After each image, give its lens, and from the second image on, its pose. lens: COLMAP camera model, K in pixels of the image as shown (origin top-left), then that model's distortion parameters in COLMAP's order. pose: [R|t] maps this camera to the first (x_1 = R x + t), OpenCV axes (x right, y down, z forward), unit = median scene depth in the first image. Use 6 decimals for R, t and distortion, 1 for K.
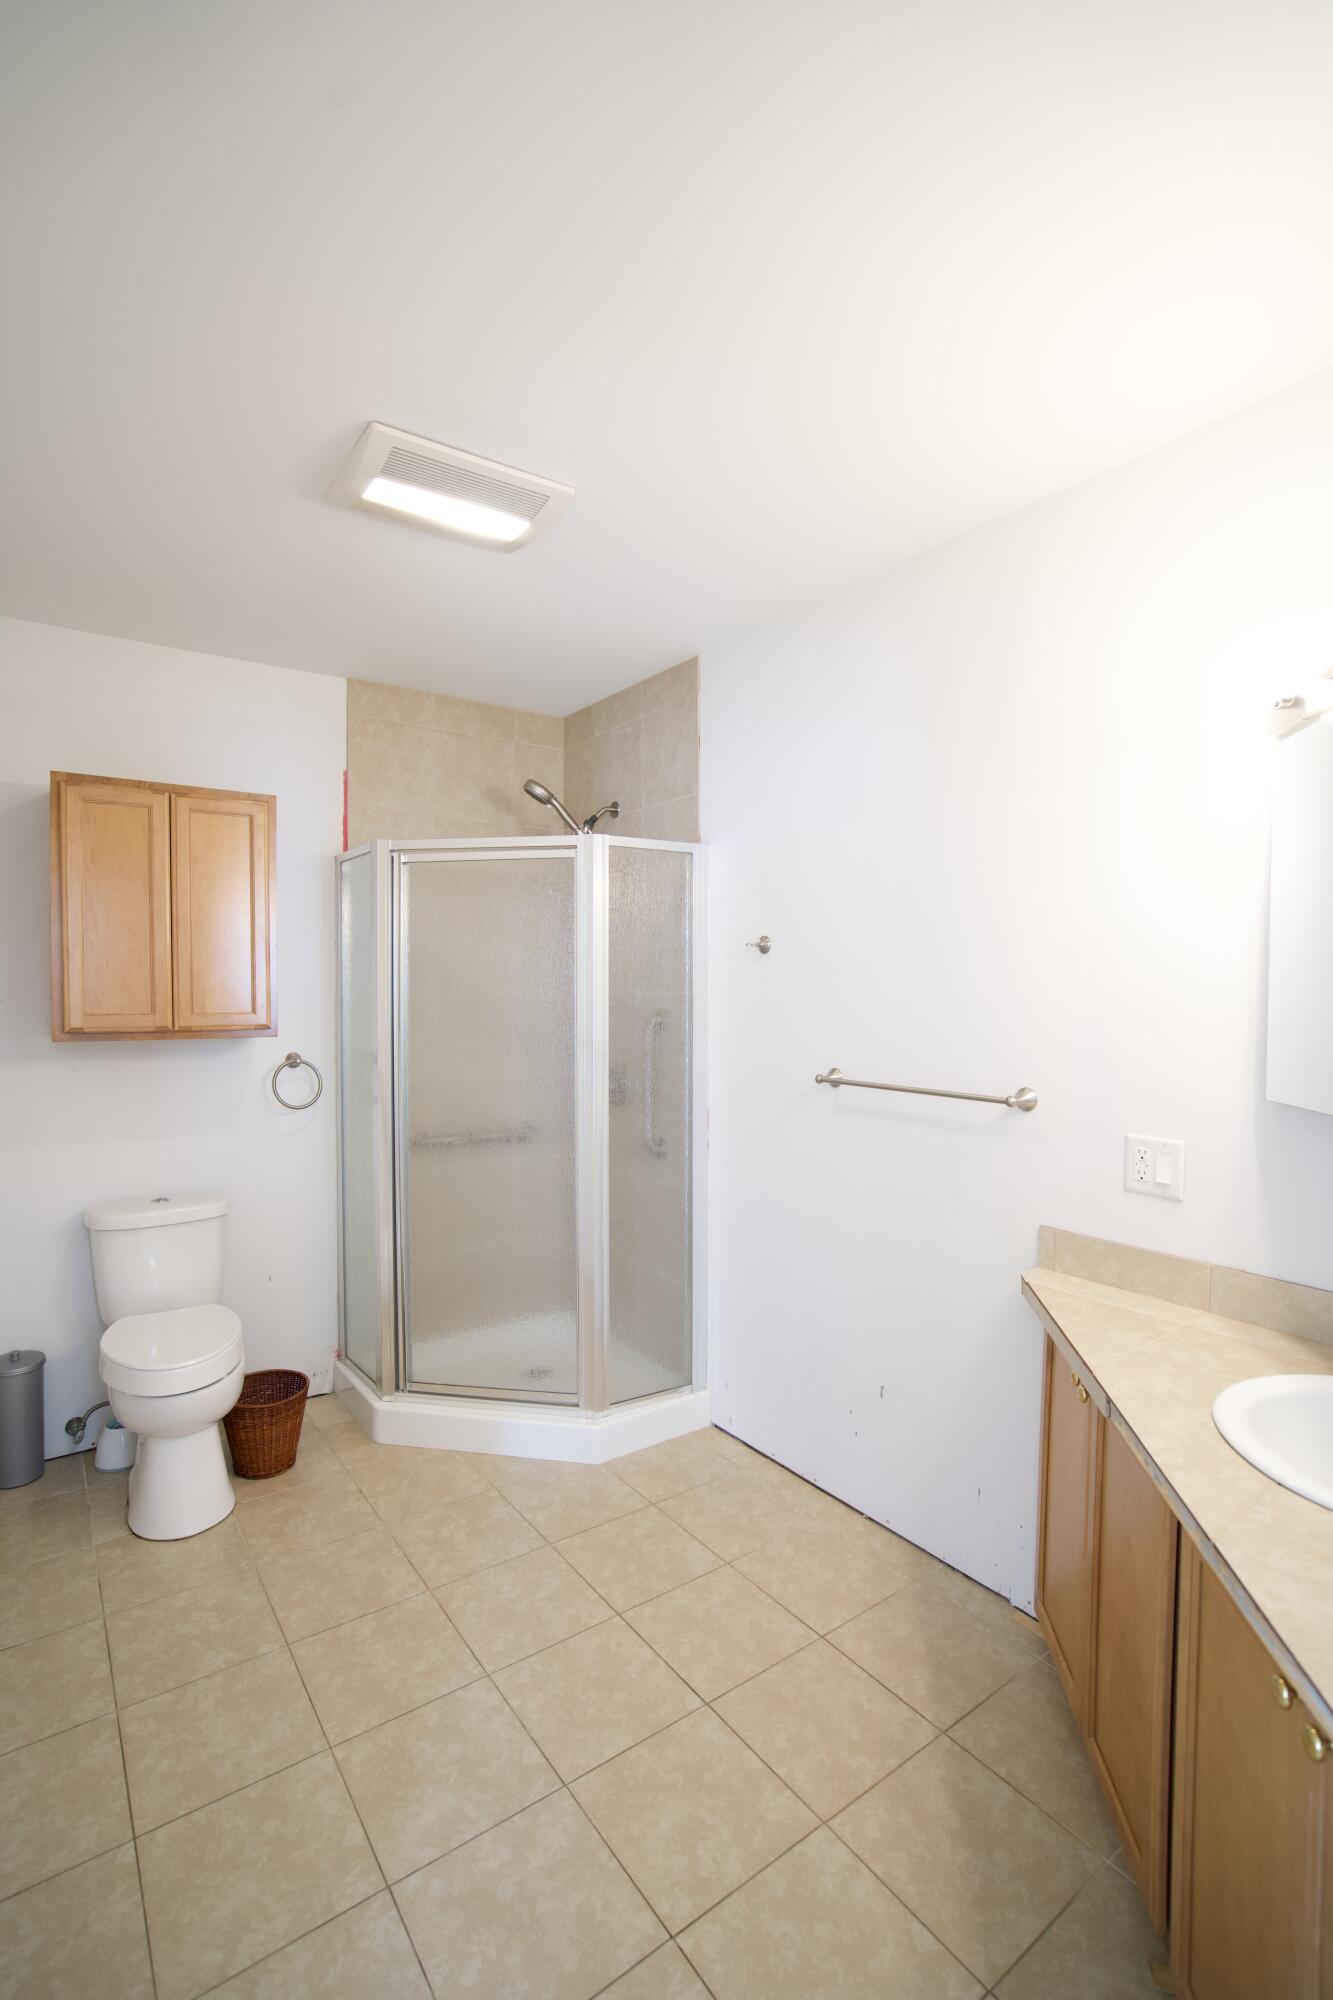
lens RADIAL K [[918.2, 0, 650.5], [0, 918.2, 989.0], [0, 0, 1]] dist [-0.044478, 0.014299]
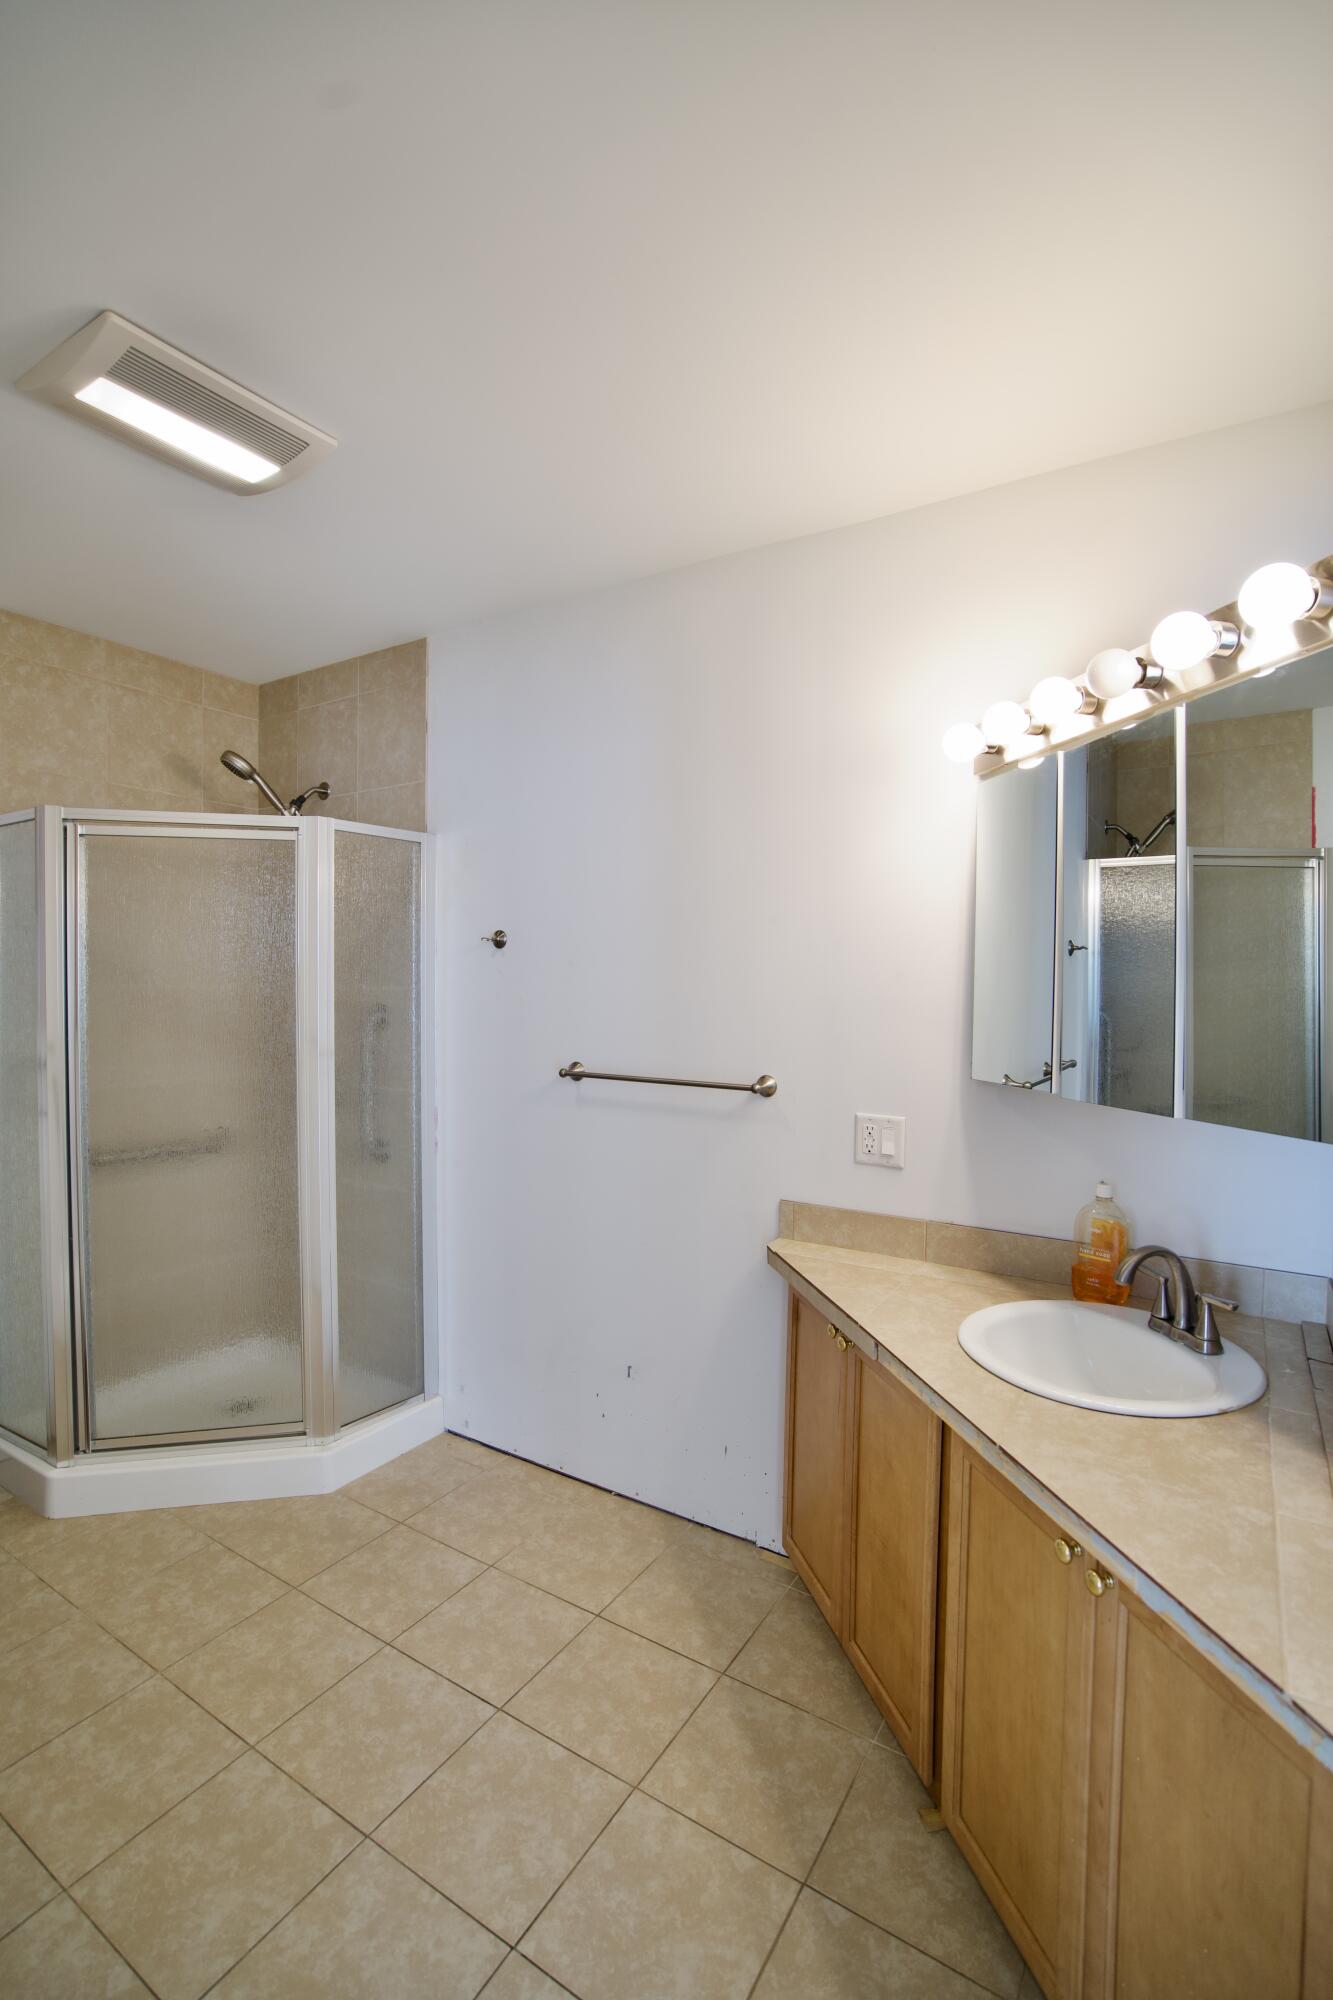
lens RADIAL K [[918.2, 0, 671.2], [0, 918.2, 990.7], [0, 0, 1]] dist [-0.044478, 0.014299]
pose [[0.926768, 0.001814, 0.375631, -0.112479], [-0.004595, 0.999968, 0.006508, -0.000770], [-0.375607, -0.007758, 0.926746, 0.018265]]
